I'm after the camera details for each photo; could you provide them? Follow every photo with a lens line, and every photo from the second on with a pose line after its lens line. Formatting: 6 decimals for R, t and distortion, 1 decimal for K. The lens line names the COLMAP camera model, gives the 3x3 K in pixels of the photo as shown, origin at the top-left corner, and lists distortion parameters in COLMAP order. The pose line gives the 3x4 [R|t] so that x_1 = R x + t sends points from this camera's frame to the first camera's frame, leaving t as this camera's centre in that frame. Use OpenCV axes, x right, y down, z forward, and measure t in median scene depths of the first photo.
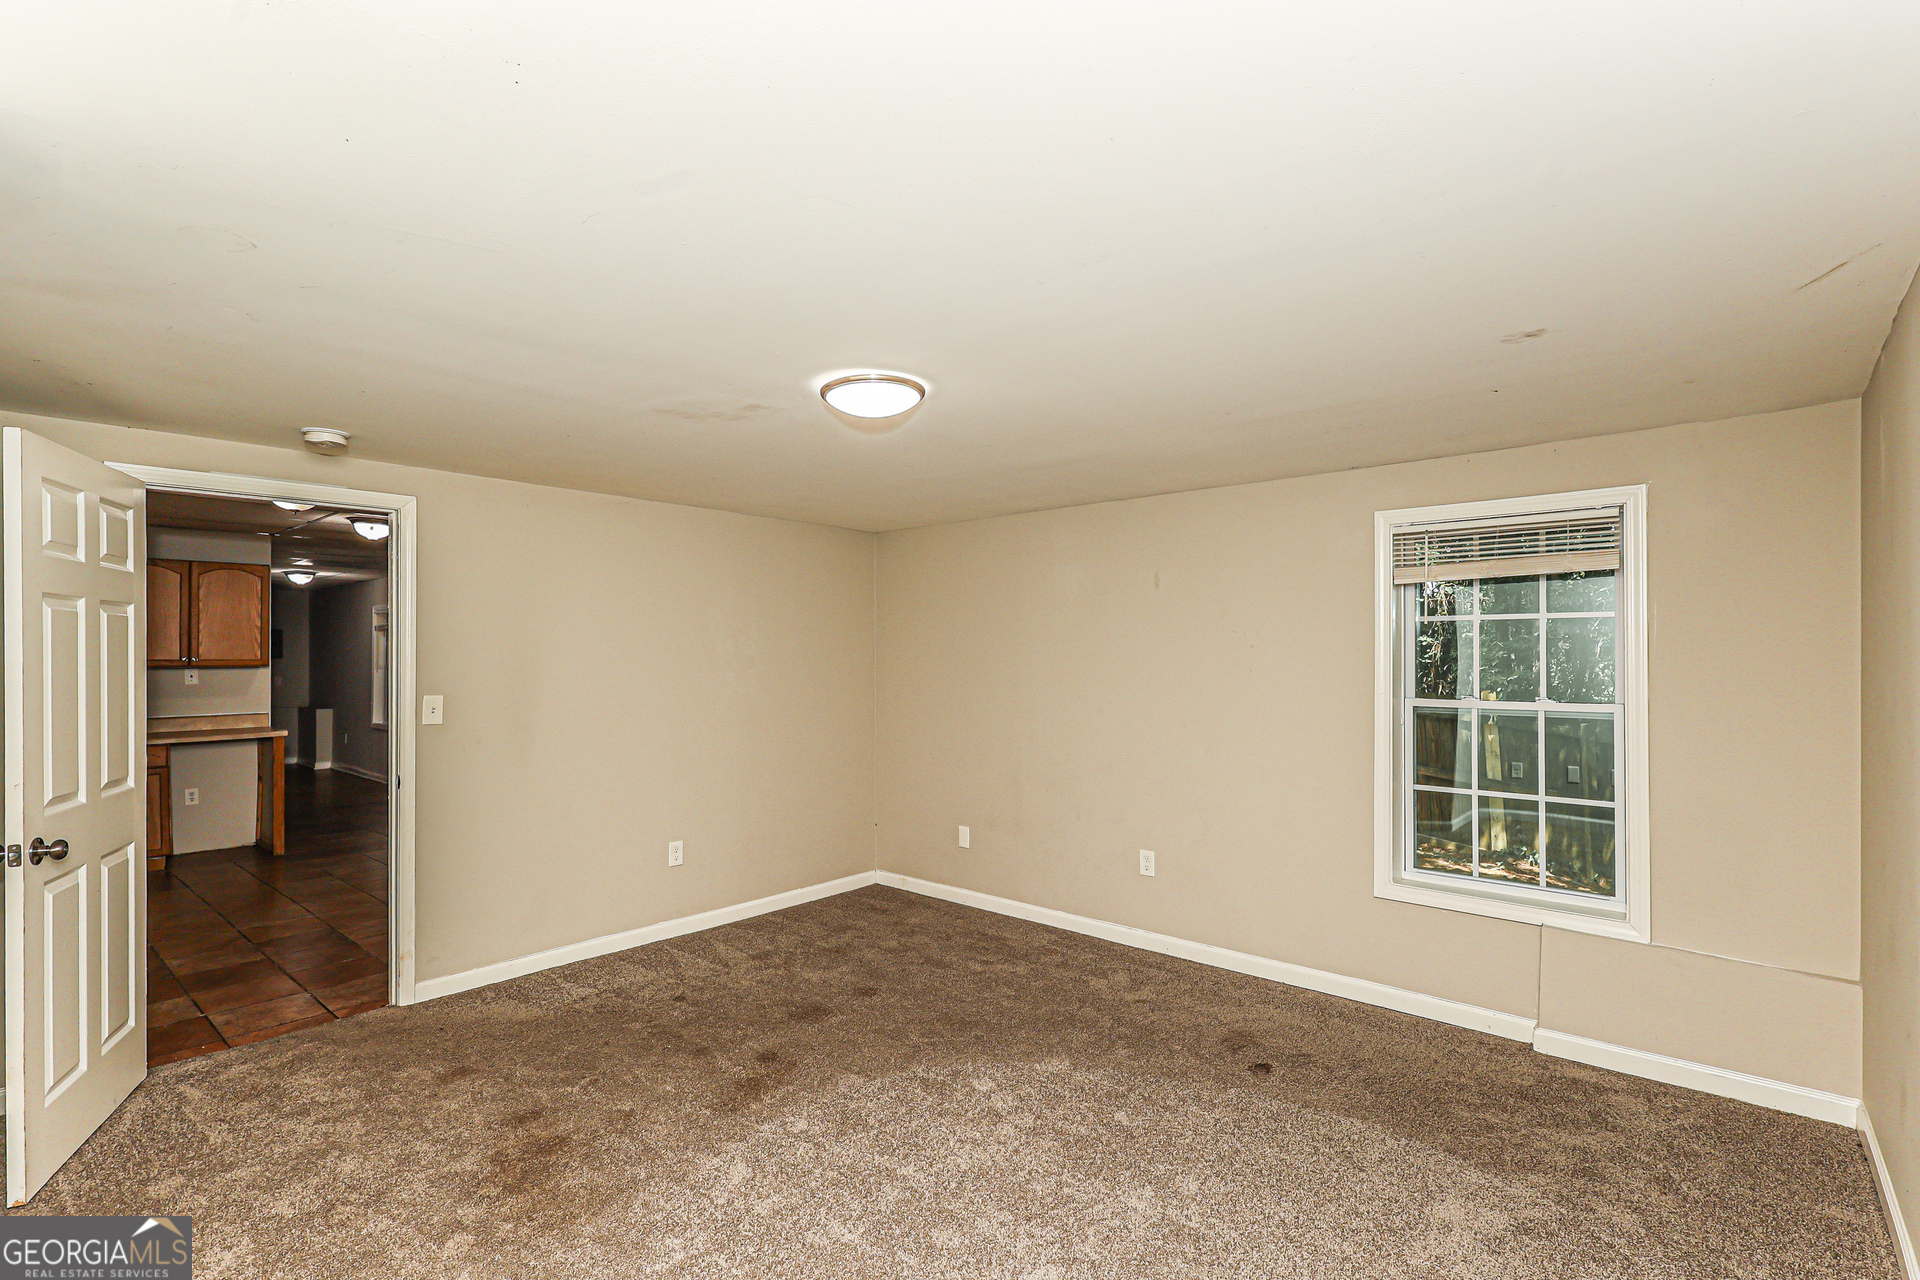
lens RADIAL K [[902.9, 0, 961.2], [0, 902.9, 649.4], [0, 0, 1]] dist [0.004724, 0.000342]
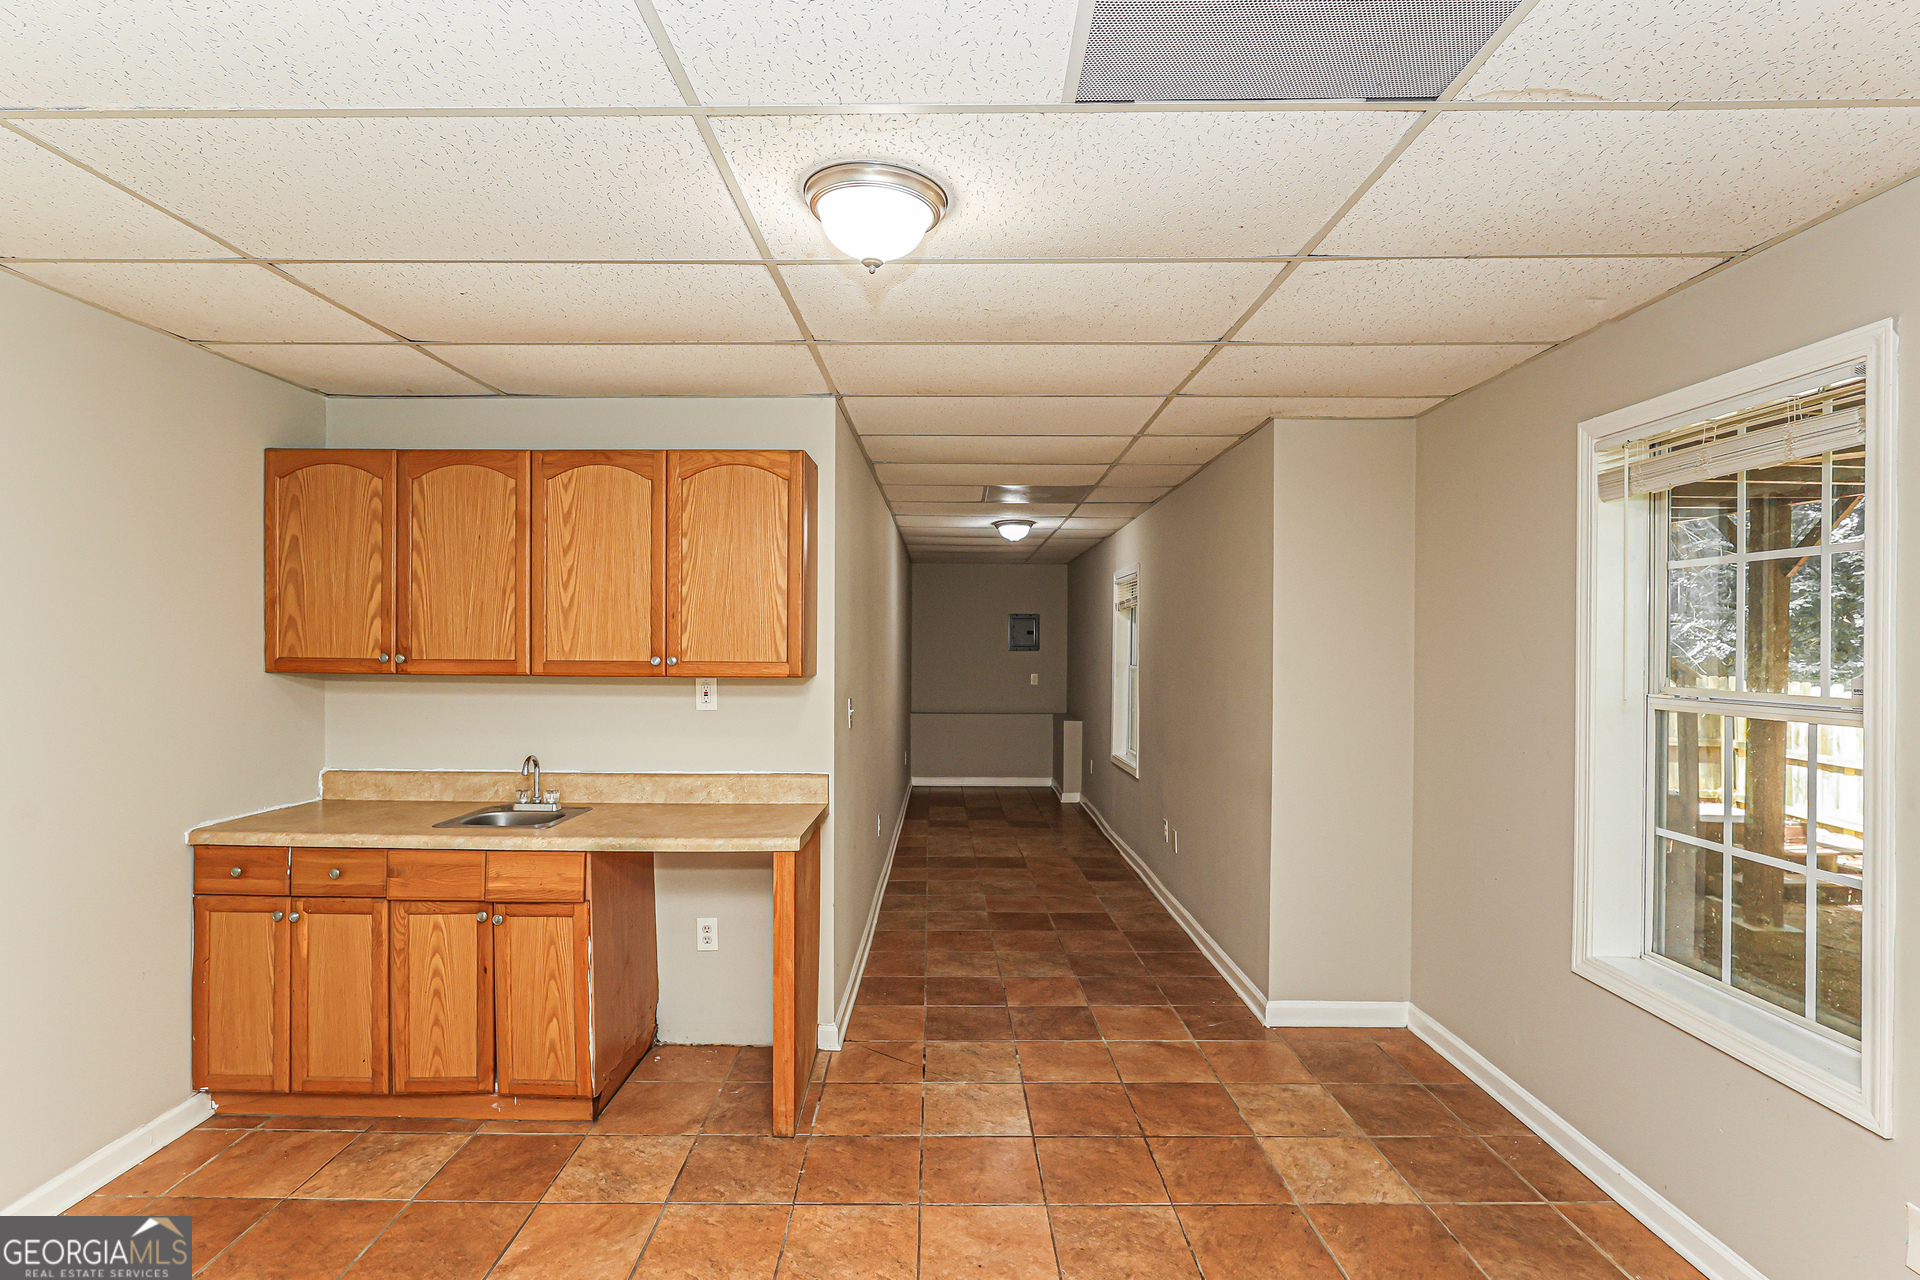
lens RADIAL K [[902.9, 0, 959.9], [0, 902.9, 646.6], [0, 0, 1]] dist [0.004724, 0.000342]
pose [[0.667477, 0.008292, -0.744584, -0.266211], [-0.001594, 0.999952, 0.009707, -0.000987], [0.744629, -0.005292, 0.667458, 0.532669]]
